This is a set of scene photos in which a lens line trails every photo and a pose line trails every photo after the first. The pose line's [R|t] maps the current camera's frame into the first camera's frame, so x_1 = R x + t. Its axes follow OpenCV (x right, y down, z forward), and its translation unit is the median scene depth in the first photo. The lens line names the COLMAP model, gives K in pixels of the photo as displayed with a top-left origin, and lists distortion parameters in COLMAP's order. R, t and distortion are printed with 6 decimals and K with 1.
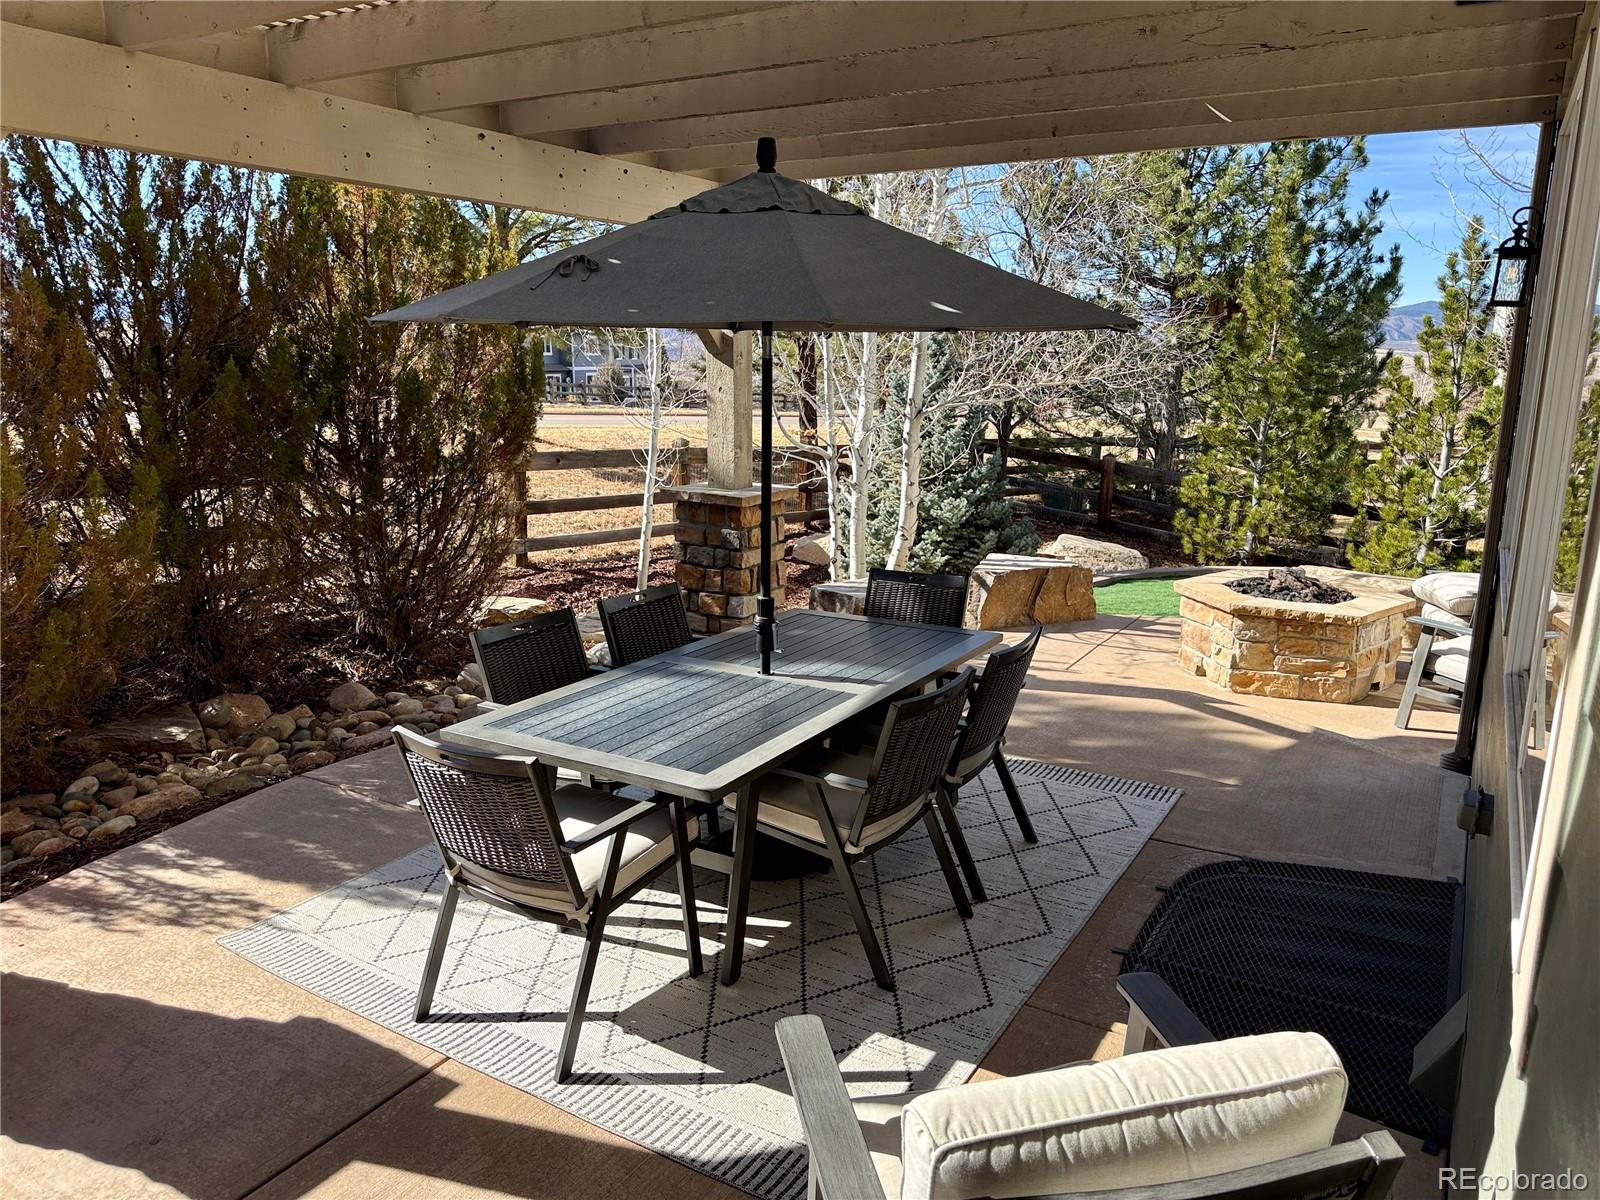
lens RADIAL K [[1135.9, 0, 804.5], [0, 1135.9, 594.2], [0, 0, 1]] dist [0.051300, -0.037076]
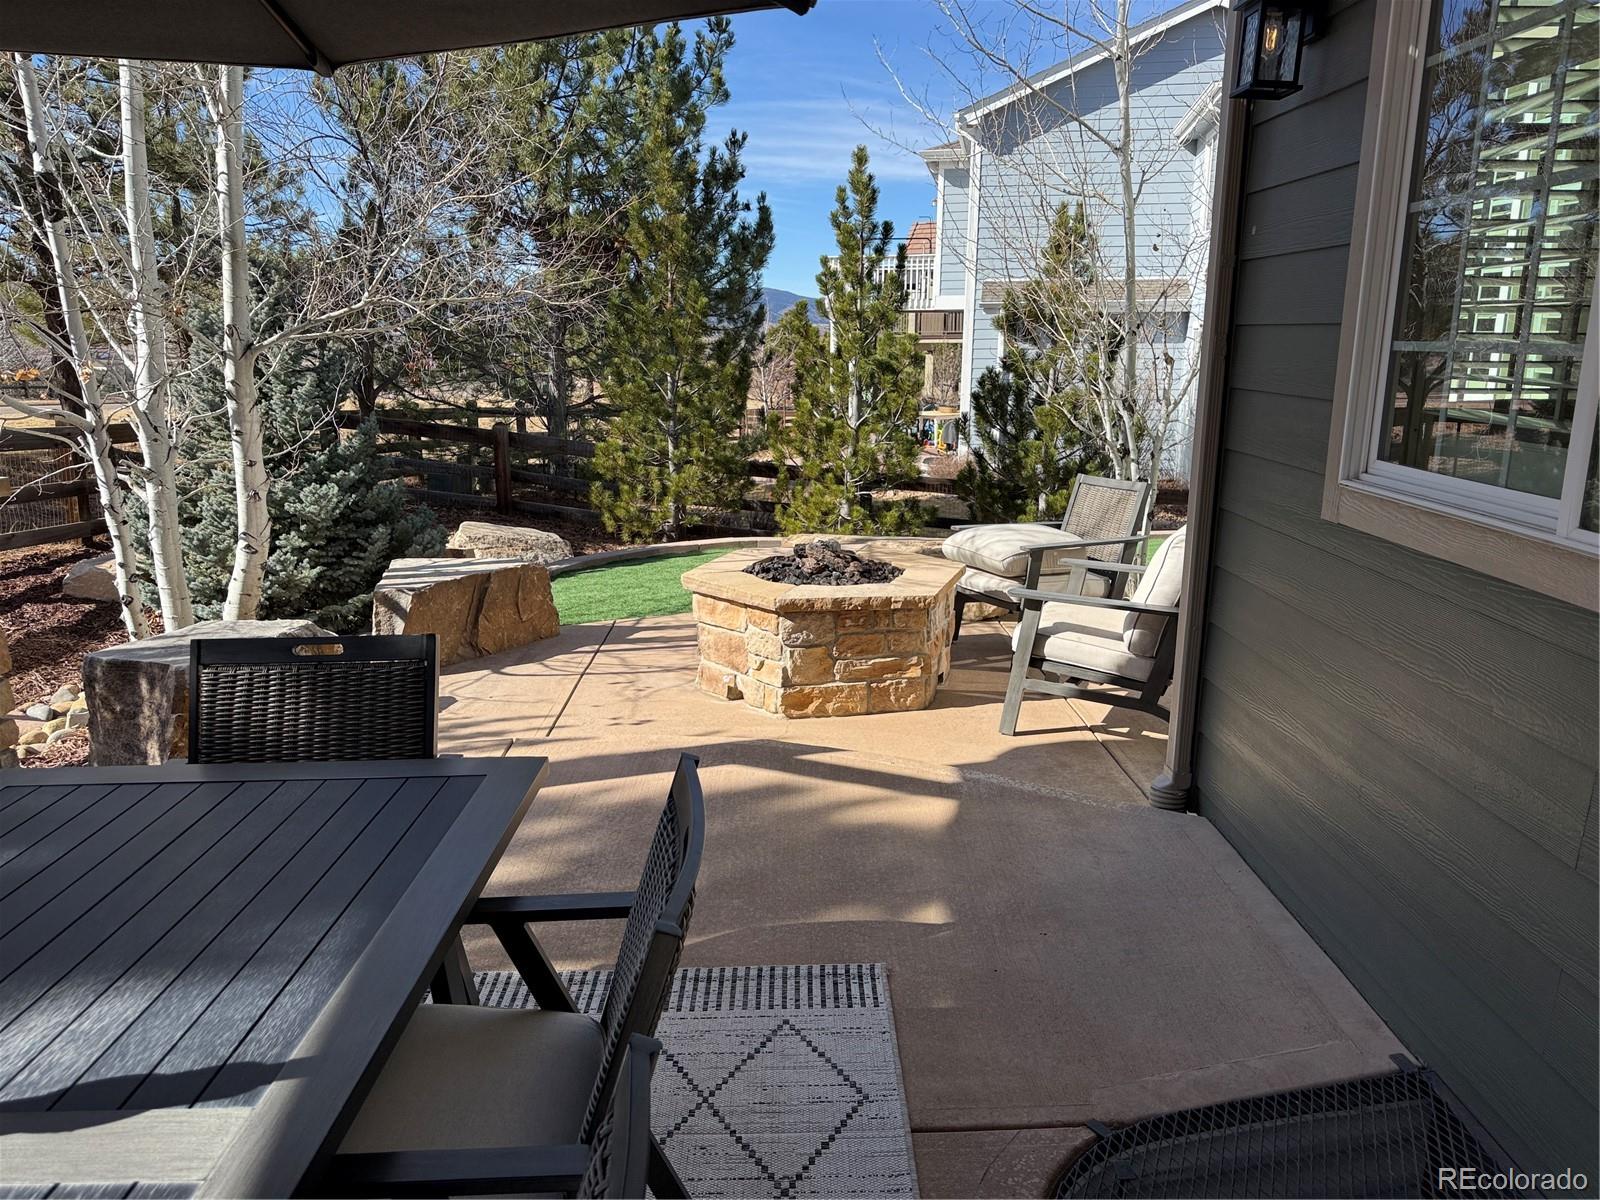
lens RADIAL K [[1135.9, 0, 797.3], [0, 1135.9, 620.4], [0, 0, 1]] dist [0.051300, -0.037076]
pose [[0.854220, -0.135132, 0.502043, 0.017988], [0.116294, 0.990828, 0.068822, -0.016658], [-0.506738, -0.000405, 0.862100, 0.251810]]
